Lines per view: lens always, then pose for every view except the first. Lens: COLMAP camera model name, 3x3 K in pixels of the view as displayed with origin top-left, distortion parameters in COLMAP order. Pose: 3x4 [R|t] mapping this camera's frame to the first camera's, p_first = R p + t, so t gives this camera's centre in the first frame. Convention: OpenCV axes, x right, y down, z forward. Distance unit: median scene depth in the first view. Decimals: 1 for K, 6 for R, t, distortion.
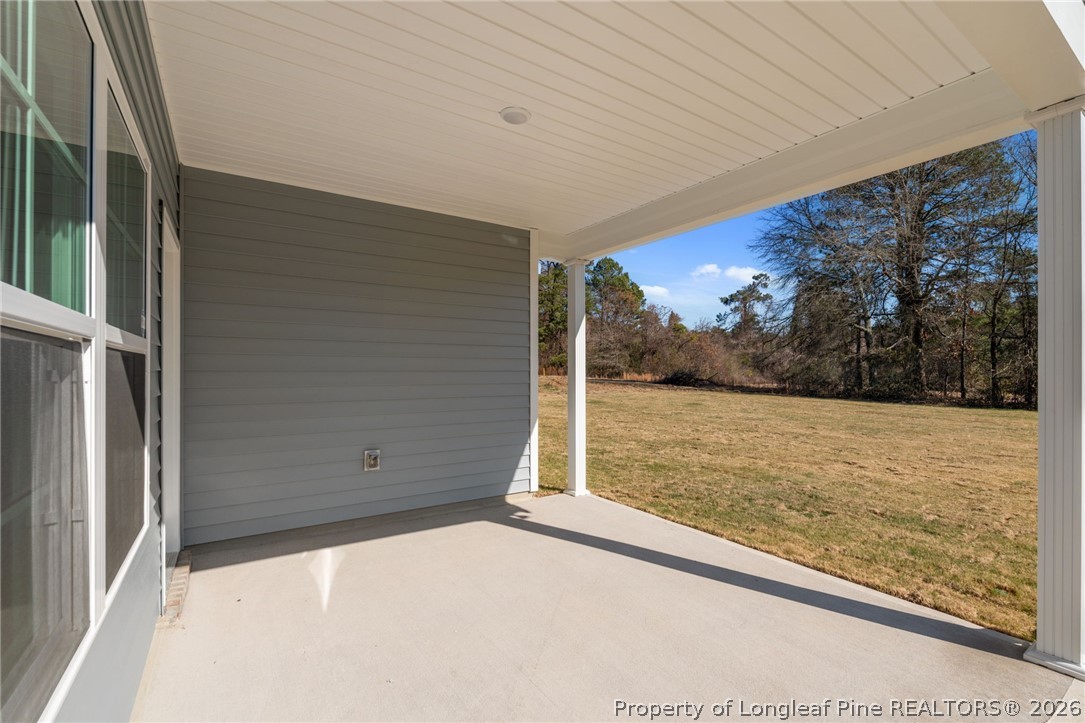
lens RADIAL K [[479.2, 0, 546.9], [0, 479.2, 364.8], [0, 0, 1]] dist [-0.002465, -0.001049]
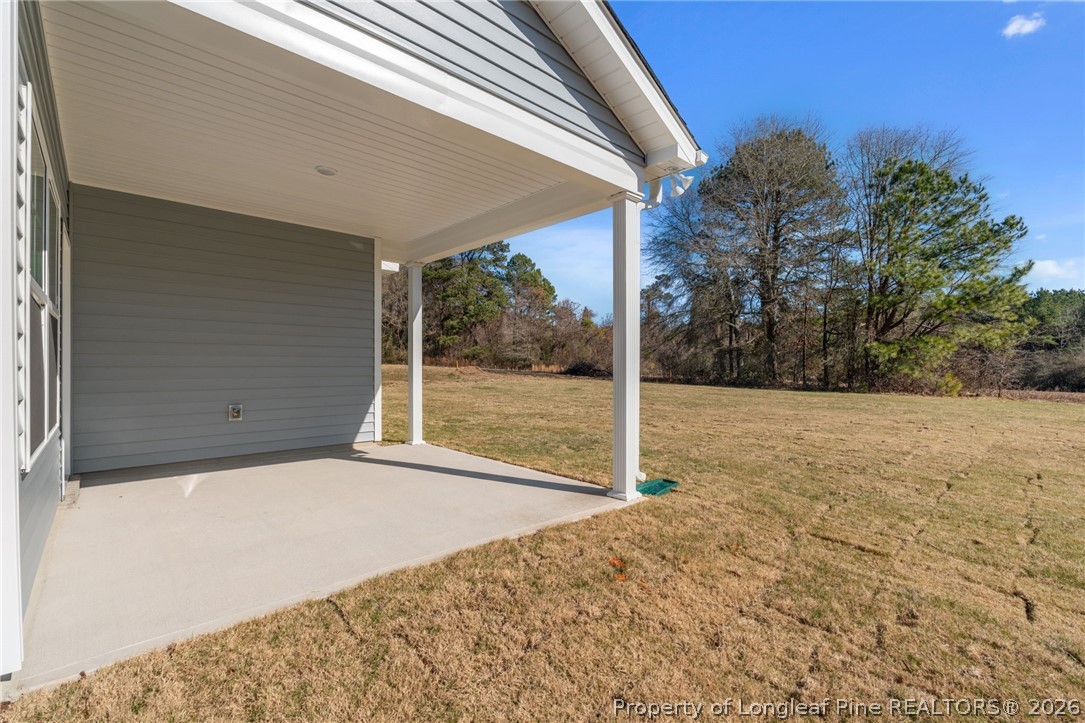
lens RADIAL K [[479.2, 0, 551.5], [0, 479.2, 363.1], [0, 0, 1]] dist [-0.002465, -0.001049]
pose [[0.986265, 0.001978, 0.165160, 0.041230], [-0.003290, 0.999965, 0.007675, 0.007884], [-0.165139, -0.008113, 0.986237, -0.065545]]
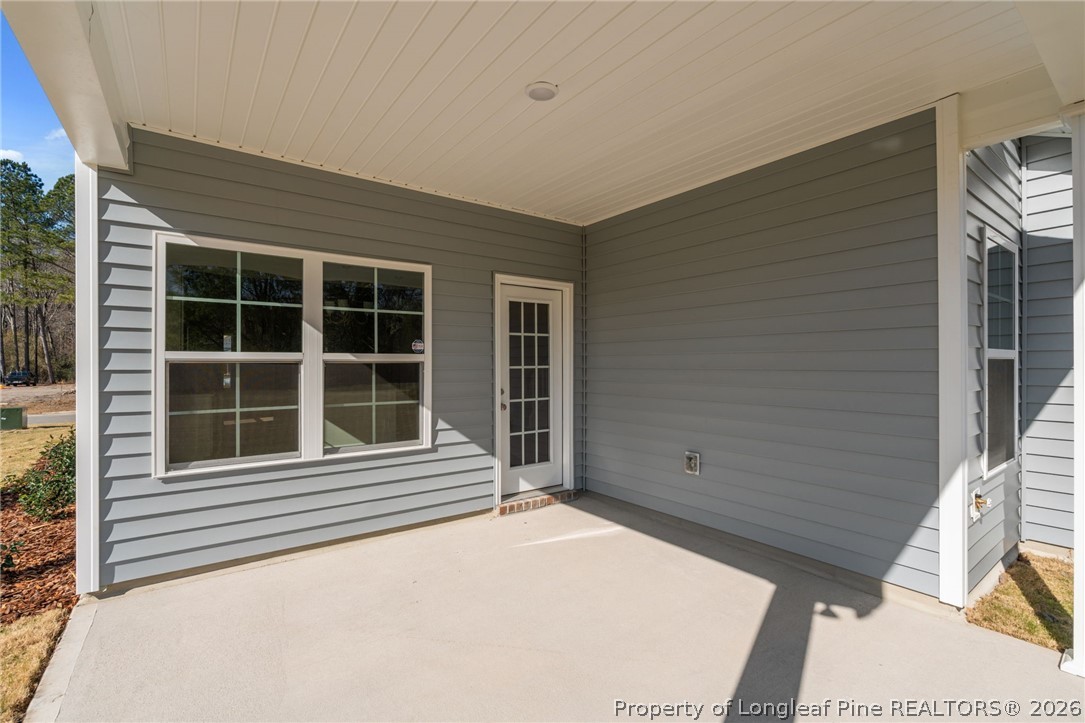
lens RADIAL K [[479.2, 0, 542.3], [0, 479.2, 360.1], [0, 0, 1]] dist [-0.002465, -0.001049]
pose [[0.042228, -0.008333, -0.999073, 0.088052], [0.015096, 0.999856, -0.007701, -0.000543], [0.998994, -0.014756, 0.042348, 0.100874]]
